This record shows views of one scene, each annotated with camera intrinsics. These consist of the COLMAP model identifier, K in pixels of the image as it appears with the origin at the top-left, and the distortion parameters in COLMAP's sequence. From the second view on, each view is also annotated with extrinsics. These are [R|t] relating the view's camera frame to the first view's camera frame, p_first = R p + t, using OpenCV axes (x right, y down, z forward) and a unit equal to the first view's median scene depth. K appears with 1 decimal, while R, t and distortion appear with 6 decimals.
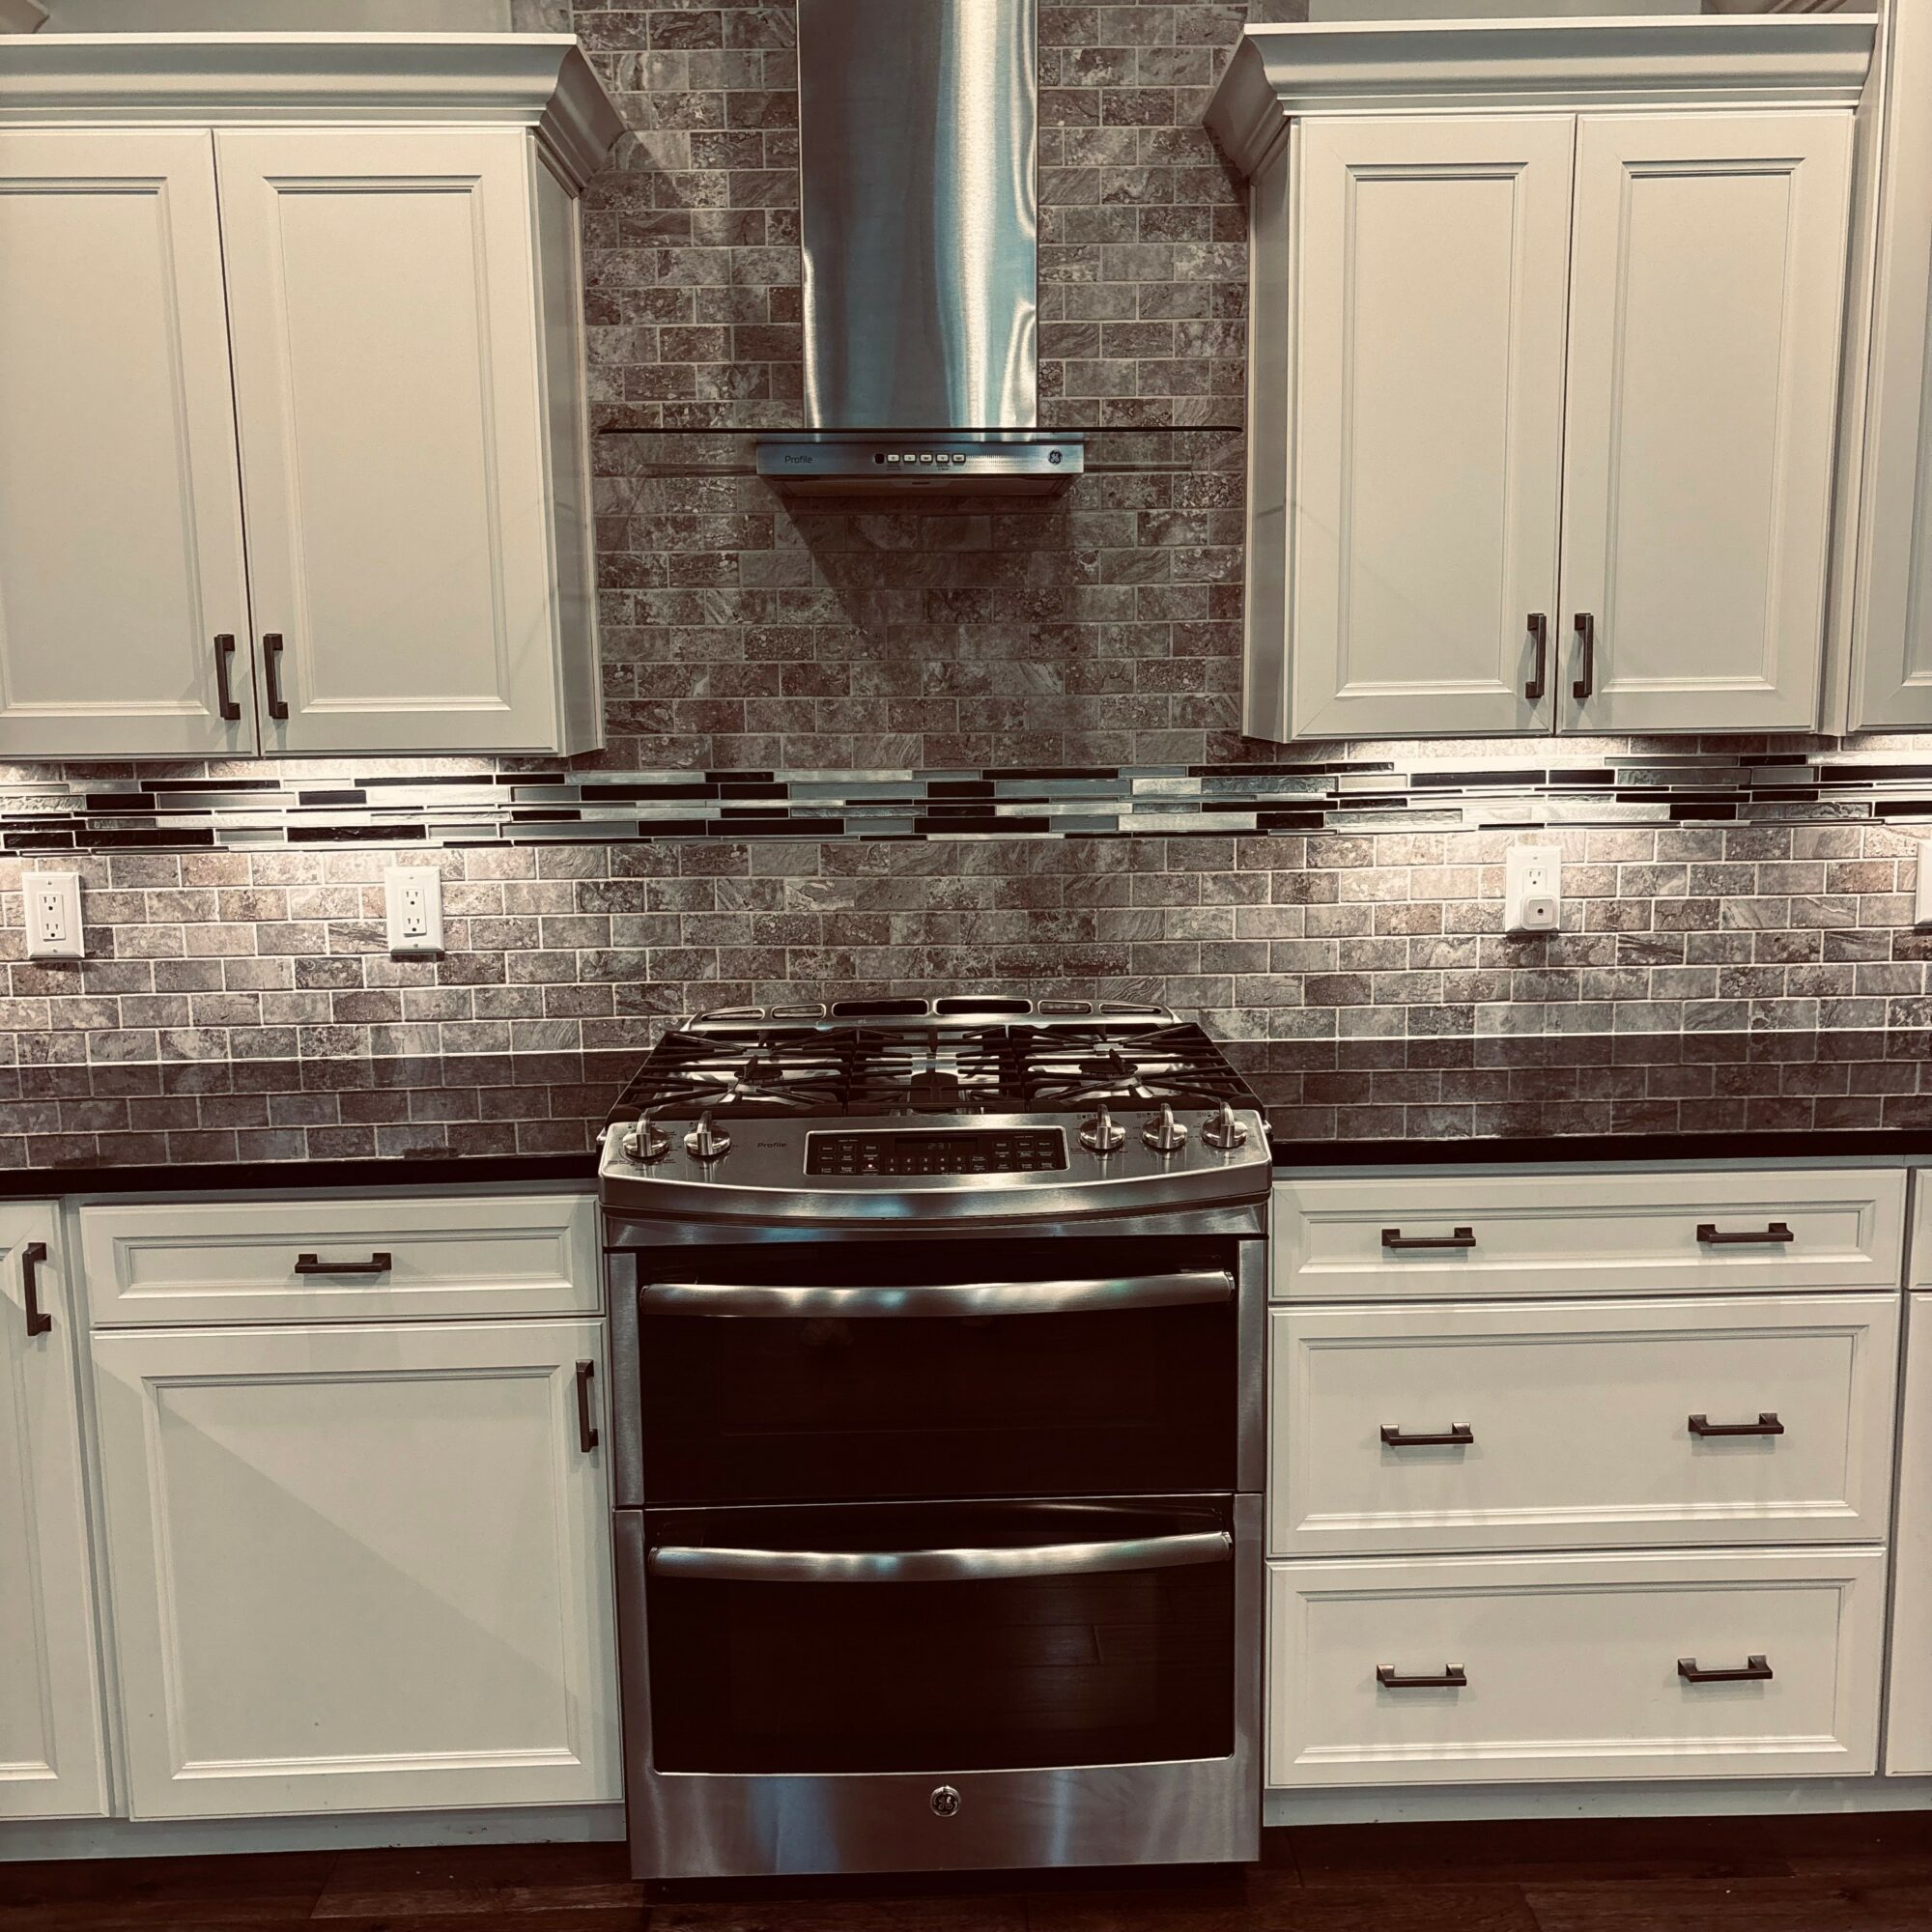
lens RADIAL K [[1908.9, 0, 957.6], [0, 1908.9, 1016.0], [0, 0, 1]] dist [0.008562, 0.000000]
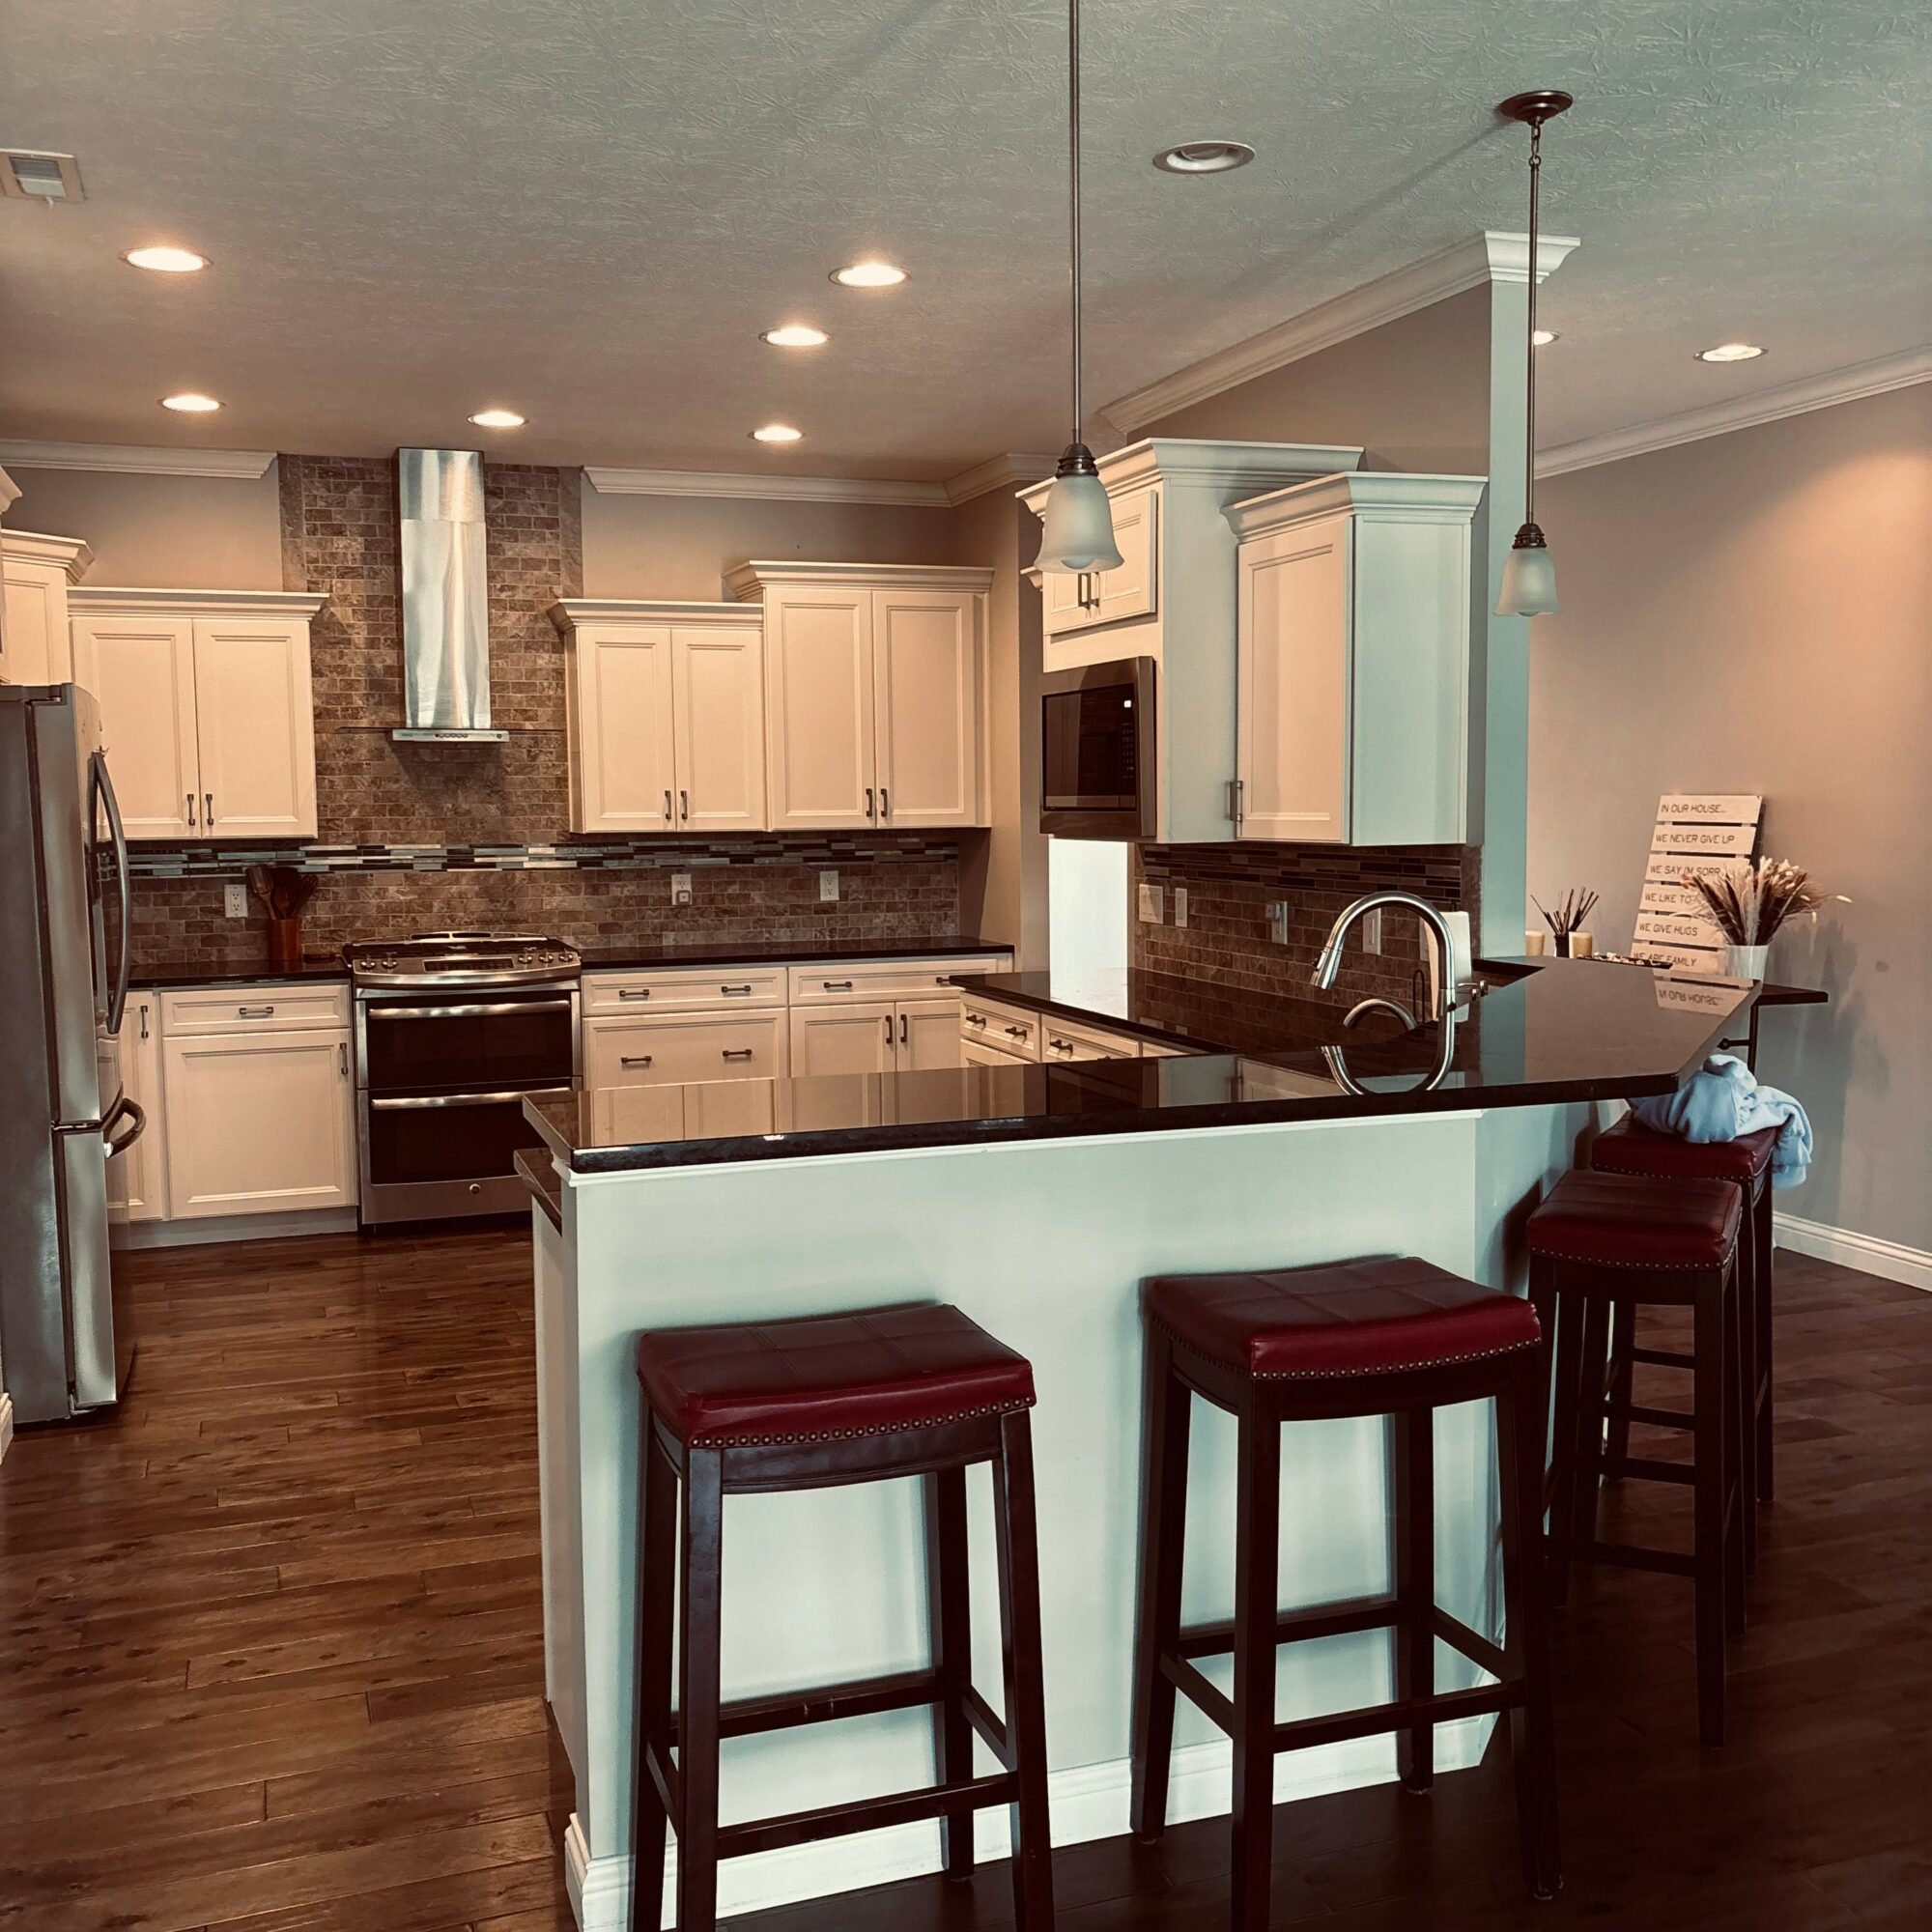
lens RADIAL K [[1908.9, 0, 998.0], [0, 1908.9, 984.1], [0, 0, 1]] dist [0.008562, 0.000000]
pose [[0.939787, -0.025082, 0.340839, -0.207348], [0.052372, 0.996093, -0.071103, 0.292054], [-0.337724, 0.084672, 0.937429, -1.720489]]
